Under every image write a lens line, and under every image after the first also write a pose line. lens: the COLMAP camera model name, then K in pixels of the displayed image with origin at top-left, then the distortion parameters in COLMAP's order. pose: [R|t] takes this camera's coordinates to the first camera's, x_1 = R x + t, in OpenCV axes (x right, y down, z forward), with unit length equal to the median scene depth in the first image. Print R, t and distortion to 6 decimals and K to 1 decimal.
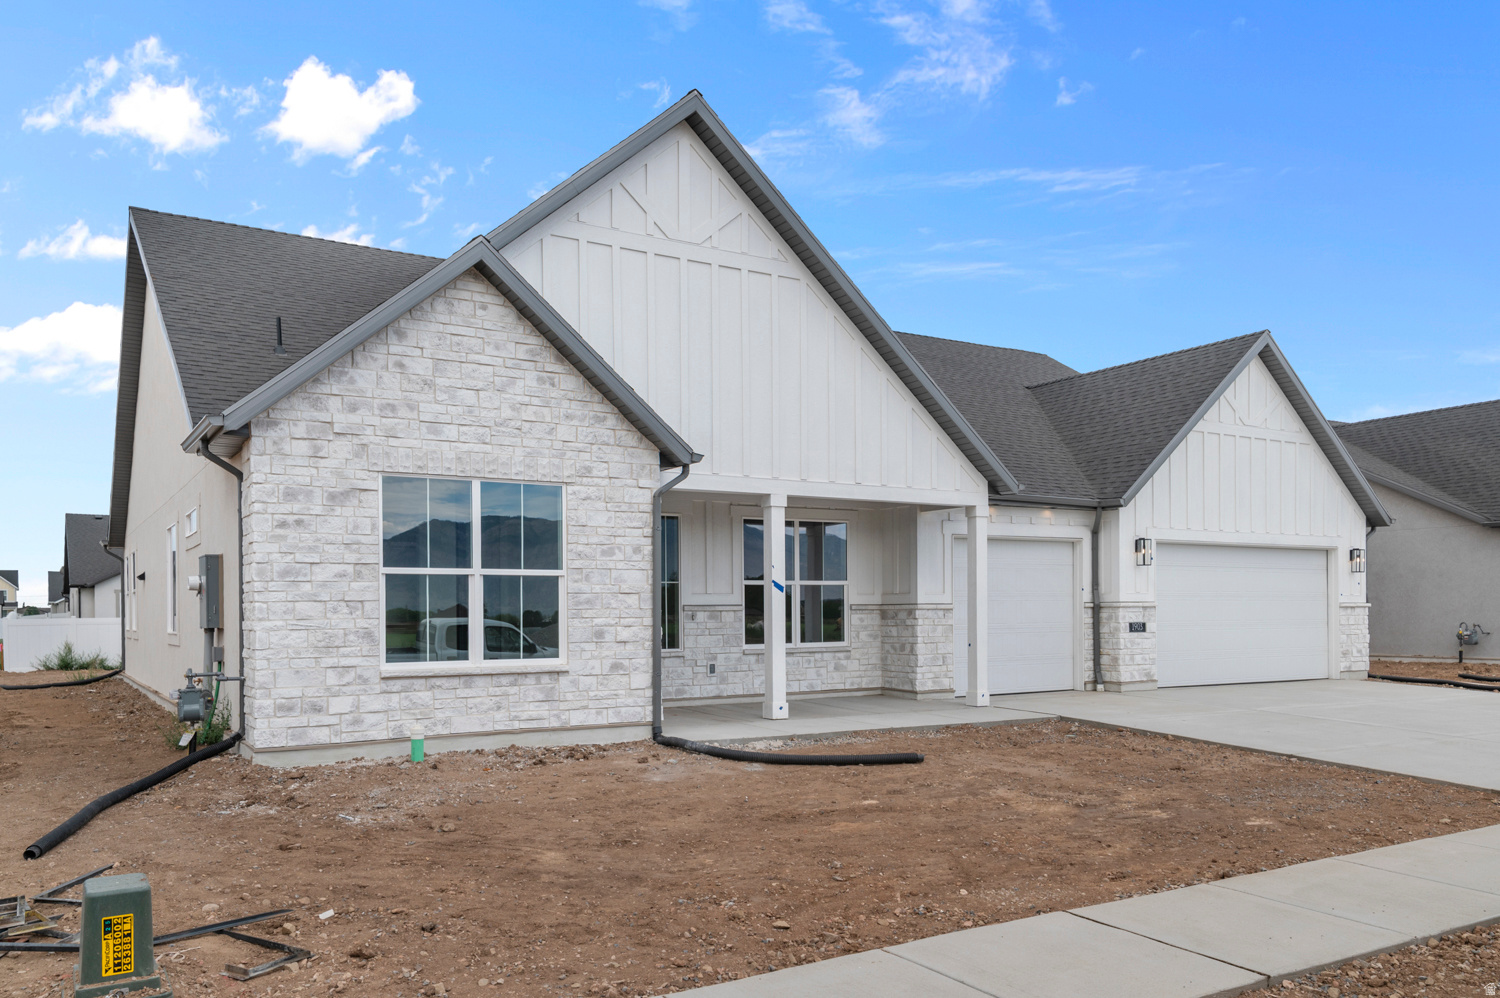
lens RADIAL K [[1129.5, 0, 750.1], [0, 1129.5, 498.7], [0, 0, 1]] dist [0.036143, 0.002054]
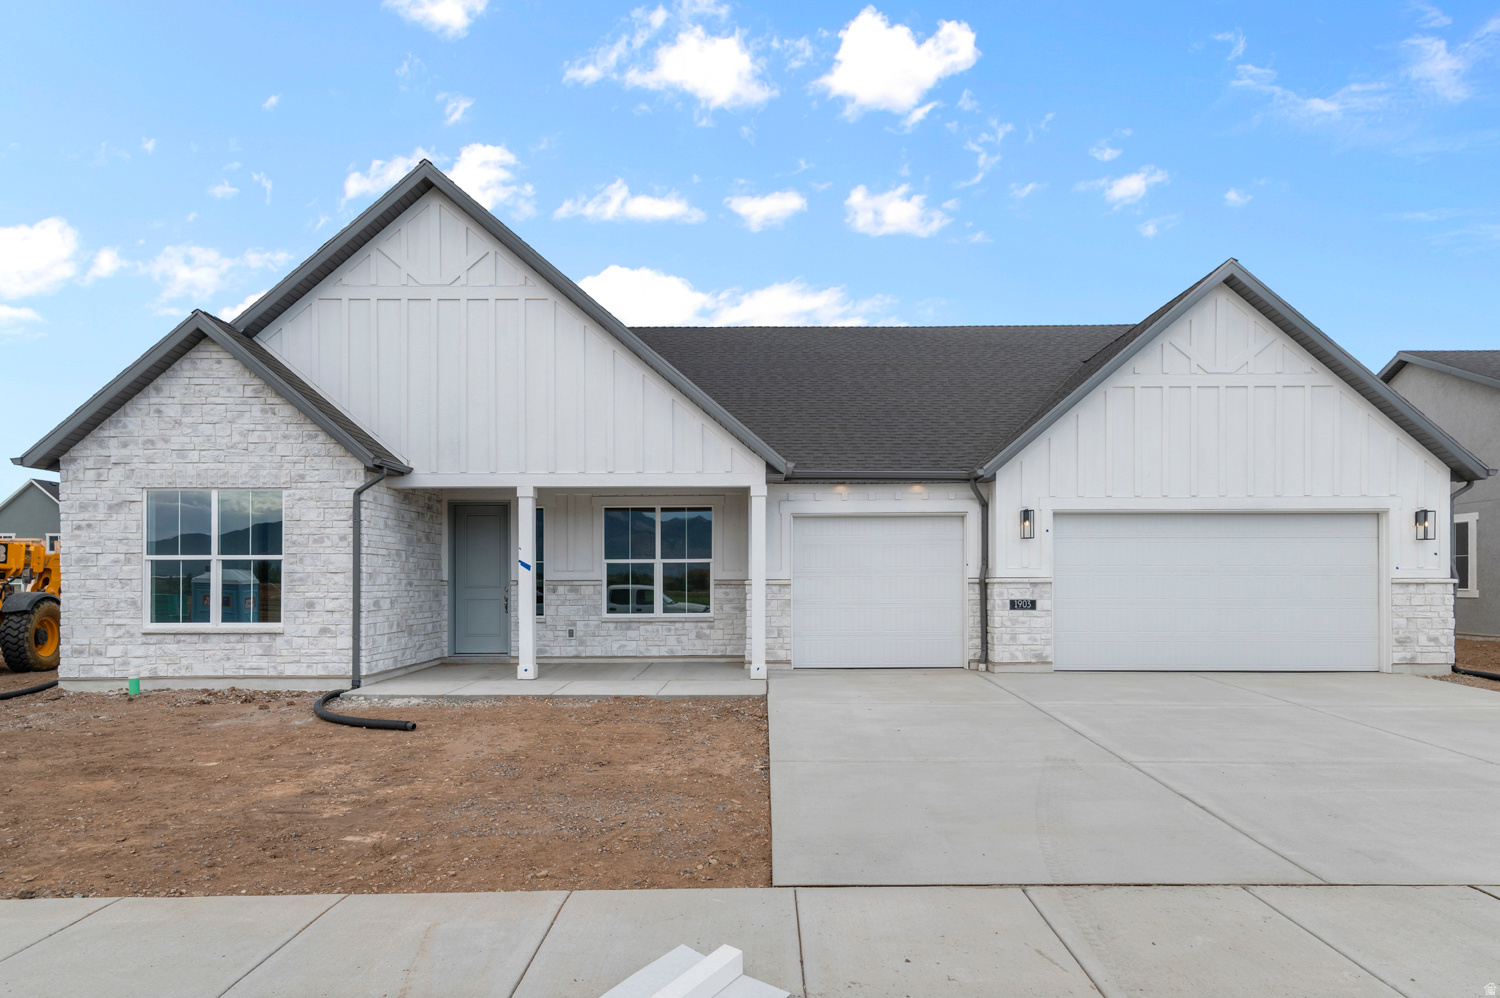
lens RADIAL K [[821.5, 0, 750.2], [0, 821.5, 502.4], [0, 0, 1]] dist [0.018053, -0.004214]
pose [[0.849515, -0.045220, -0.525623, 0.779854], [0.048888, 0.998780, -0.006913, 0.034726], [0.525294, -0.019824, 0.850690, 0.467949]]
